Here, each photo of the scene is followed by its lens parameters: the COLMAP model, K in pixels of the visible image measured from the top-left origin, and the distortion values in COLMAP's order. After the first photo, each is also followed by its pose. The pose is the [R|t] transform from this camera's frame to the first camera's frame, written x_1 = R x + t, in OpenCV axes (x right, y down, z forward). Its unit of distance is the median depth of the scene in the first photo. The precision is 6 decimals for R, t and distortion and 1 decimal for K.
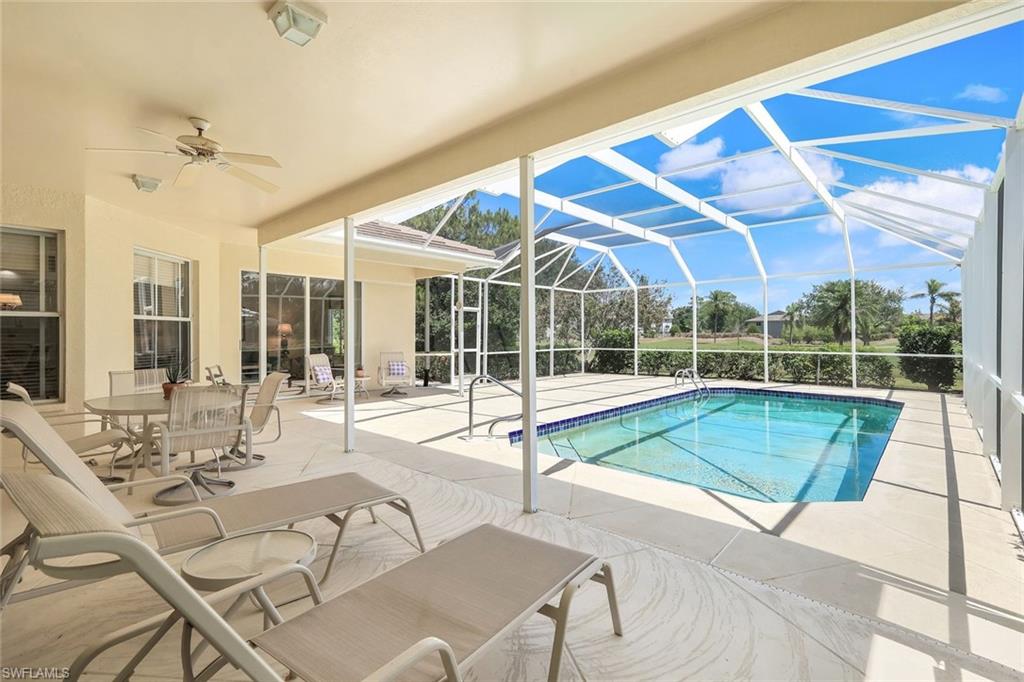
lens RADIAL K [[464.5, 0, 507.1], [0, 464.5, 336.9], [0, 0, 1]] dist [-0.002602, -0.001095]
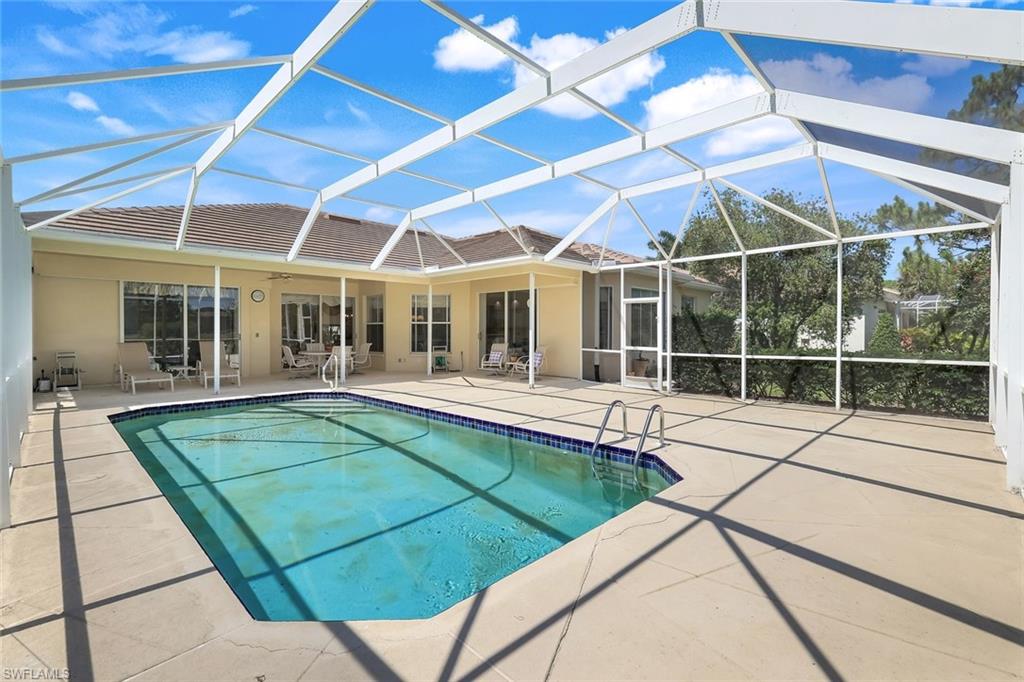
lens RADIAL K [[455.9, 0, 513.9], [0, 455.9, 333.1], [0, 0, 1]] dist [0.001114, -0.000118]
pose [[-0.042671, 0.004742, -0.999078, 0.735242], [-0.000982, 0.999988, 0.004788, -0.003270], [0.999089, 0.001185, -0.042665, 0.776569]]
